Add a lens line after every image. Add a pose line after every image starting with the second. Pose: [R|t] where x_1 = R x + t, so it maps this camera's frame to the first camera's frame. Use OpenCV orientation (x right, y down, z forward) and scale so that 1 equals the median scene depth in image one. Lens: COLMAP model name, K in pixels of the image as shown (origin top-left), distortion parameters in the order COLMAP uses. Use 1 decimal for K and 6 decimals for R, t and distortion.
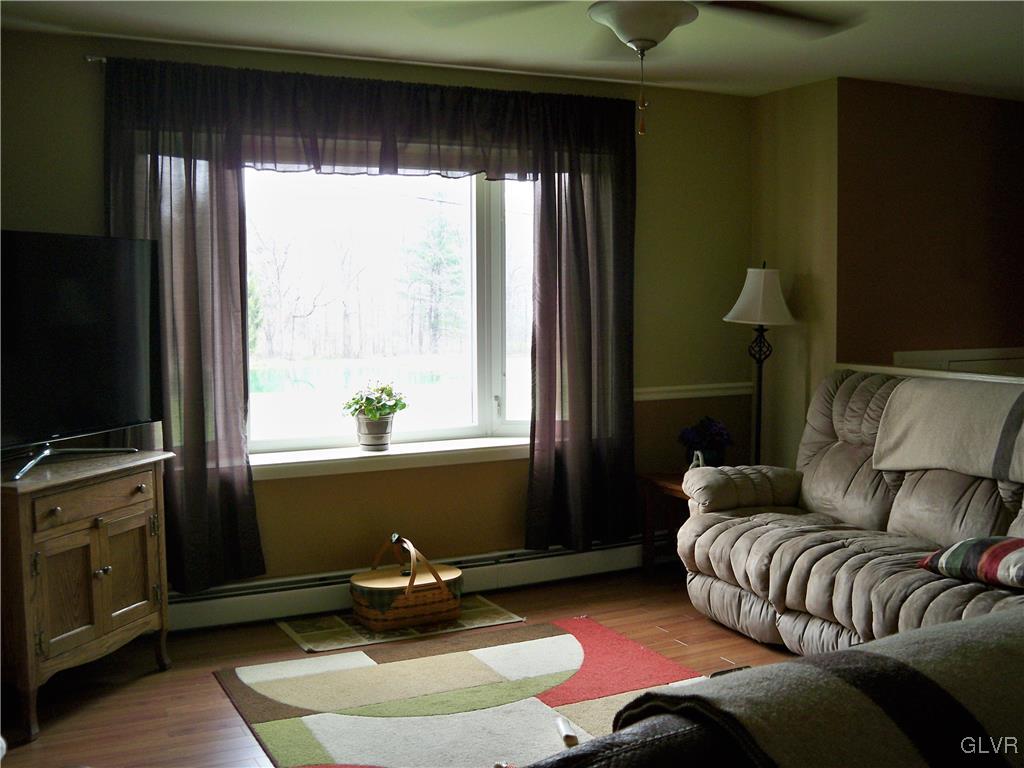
lens RADIAL K [[1128.4, 0, 512.0], [0, 1128.4, 384.0], [0, 0, 1]] dist [-0.126540, 0.057034]
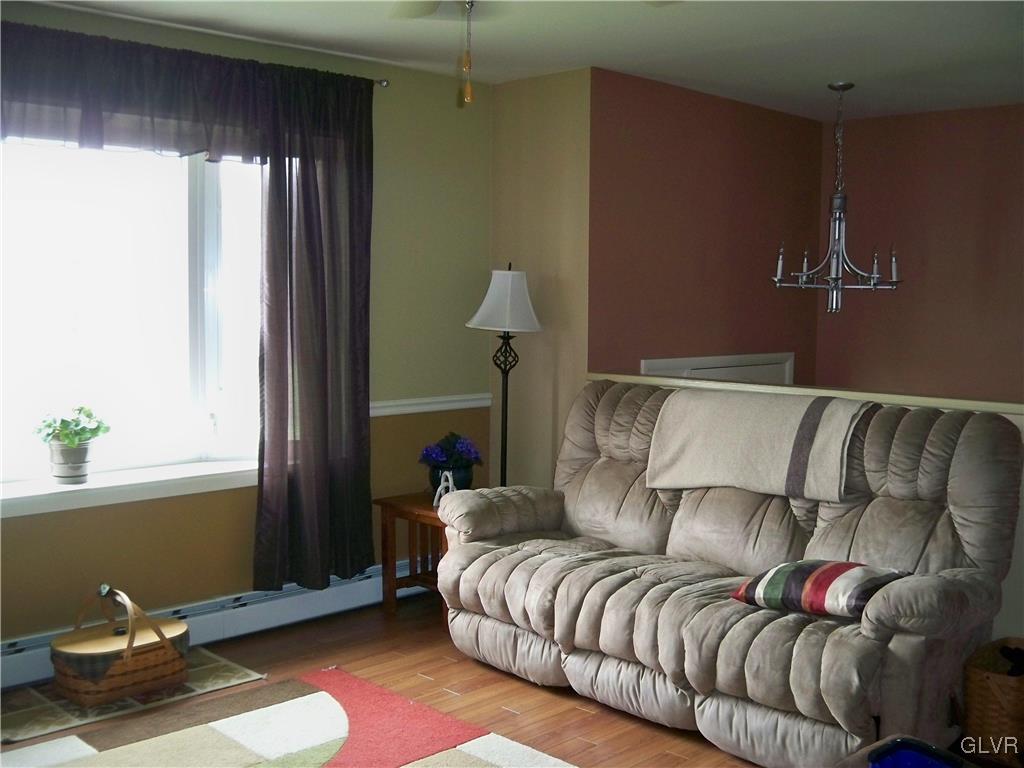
lens RADIAL K [[1128.4, 0, 512.0], [0, 1128.4, 384.0], [0, 0, 1]] dist [-0.126540, 0.057034]
pose [[0.951030, -0.010508, 0.308919, -0.070965], [0.011077, 0.999939, -0.000086, -0.011129], [-0.308899, 0.003504, 0.951088, 0.138091]]
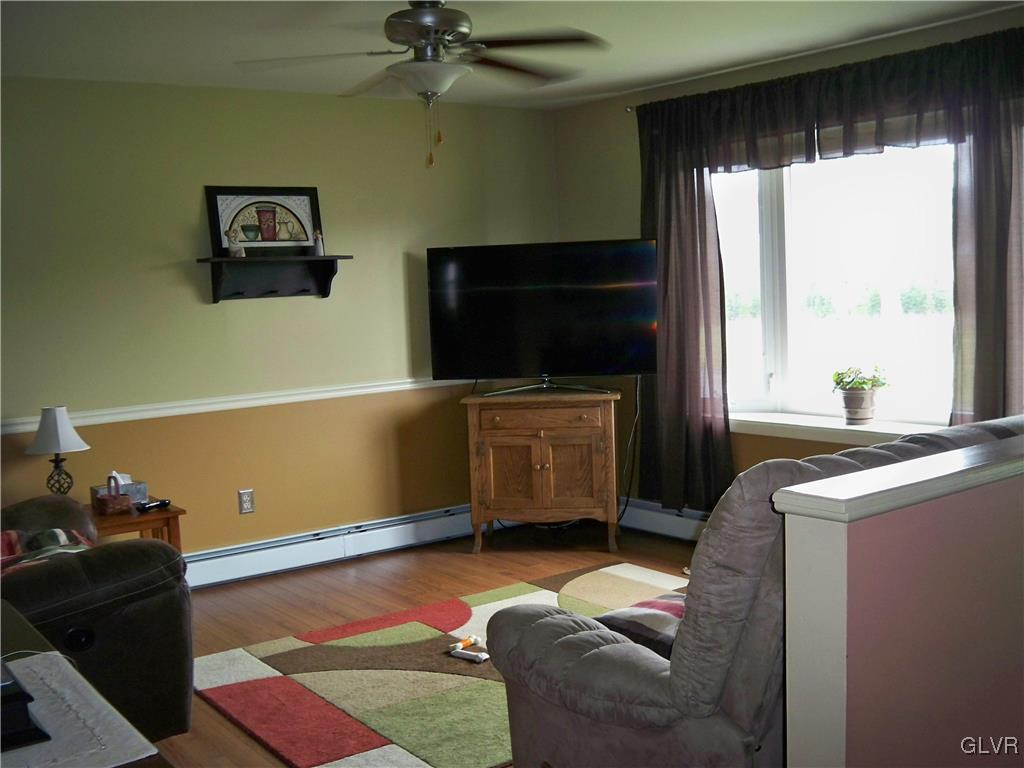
lens RADIAL K [[1090.5, 0, 512.0], [0, 1090.5, 384.0], [0, 0, 1]] dist [-0.017382, -0.008486]
pose [[0.181061, 0.086750, -0.979638, 0.894430], [-0.044159, 0.995815, 0.080021, -0.050786], [0.982480, 0.028772, 0.184134, 0.562725]]
